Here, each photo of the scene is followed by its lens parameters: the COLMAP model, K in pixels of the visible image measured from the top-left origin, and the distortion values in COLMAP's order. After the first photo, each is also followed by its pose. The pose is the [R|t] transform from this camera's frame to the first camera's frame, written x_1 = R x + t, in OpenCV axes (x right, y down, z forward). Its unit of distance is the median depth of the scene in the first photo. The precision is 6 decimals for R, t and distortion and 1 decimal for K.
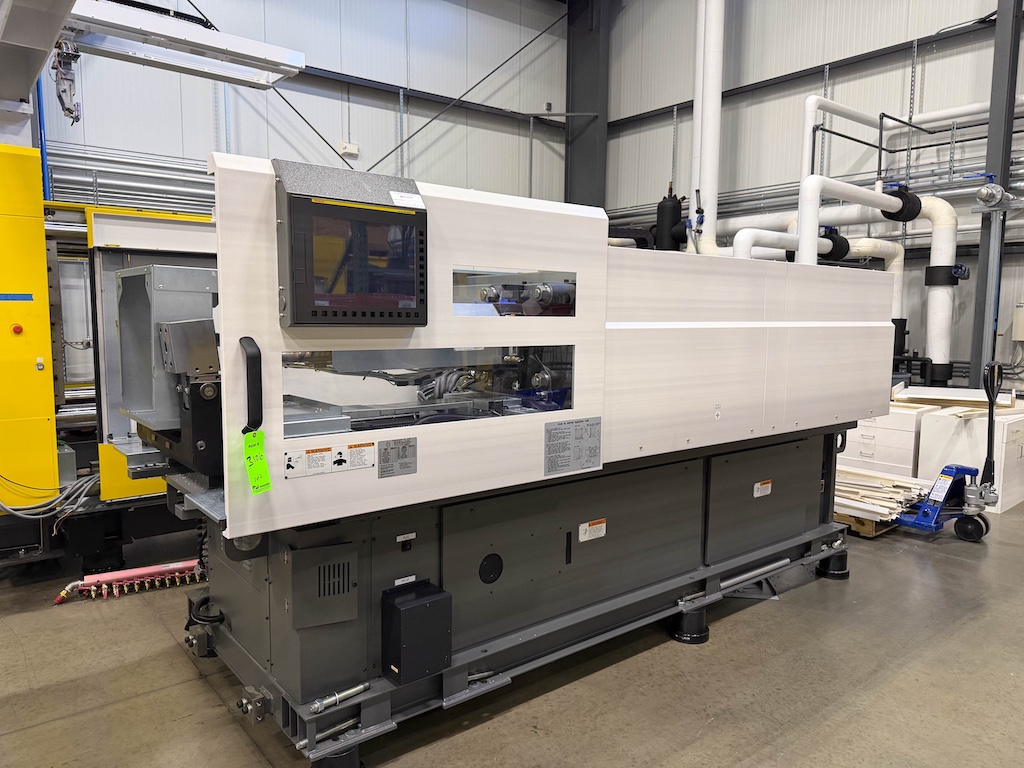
lens RADIAL K [[727.1, 0, 518.2], [0, 727.1, 386.0], [0, 0, 1]] dist [0.030568, -0.035316]
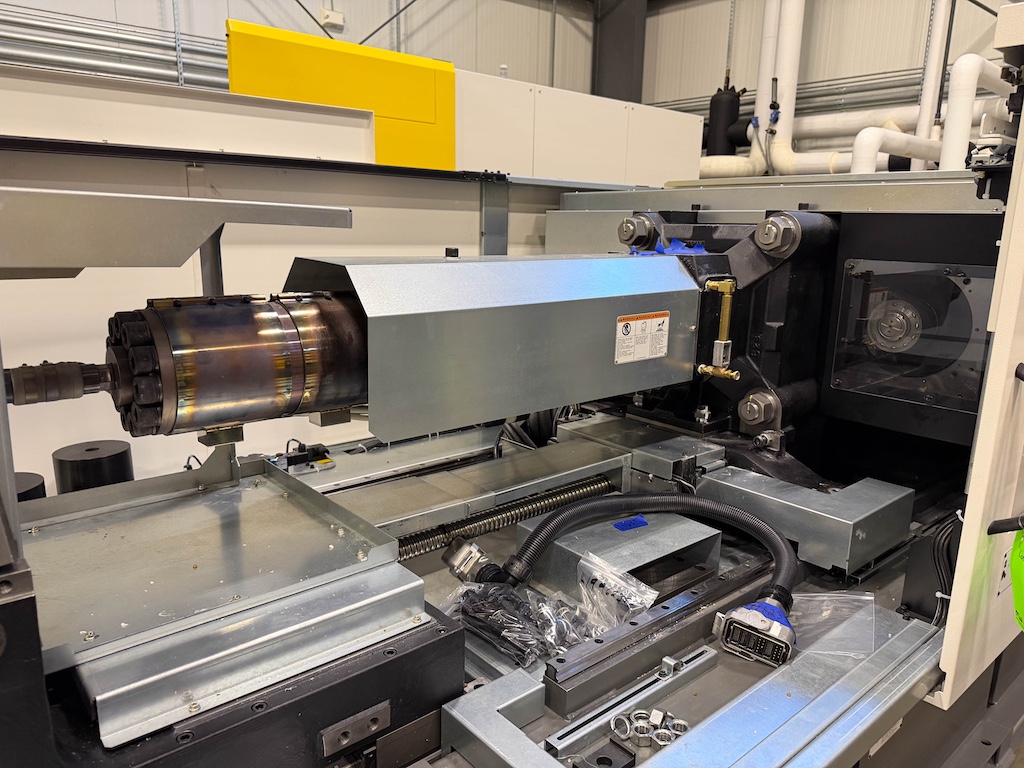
lens RADIAL K [[719.3, 0, 513.7], [0, 719.3, 386.1], [0, 0, 1]] dist [0.087655, -0.162610]
pose [[0.999721, 0.007145, 0.022493, -0.064185], [-0.009845, 0.992438, 0.122350, -0.035114], [-0.021448, -0.122538, 0.992232, 0.211281]]
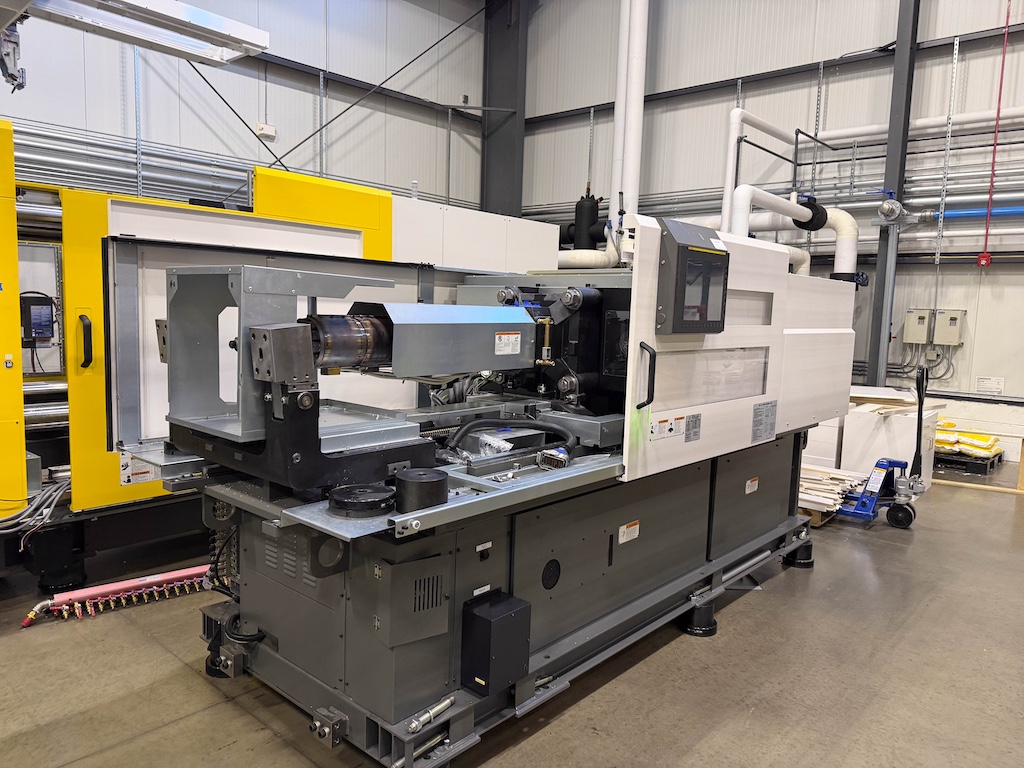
lens RADIAL K [[726.1, 0, 508.1], [0, 726.1, 380.8], [0, 0, 1]] dist [0.027070, -0.025435]
pose [[0.987142, 0.005807, 0.159740, -0.089221], [-0.006916, 0.999956, 0.006387, -0.007472], [-0.159696, -0.007410, 0.987138, 0.007871]]
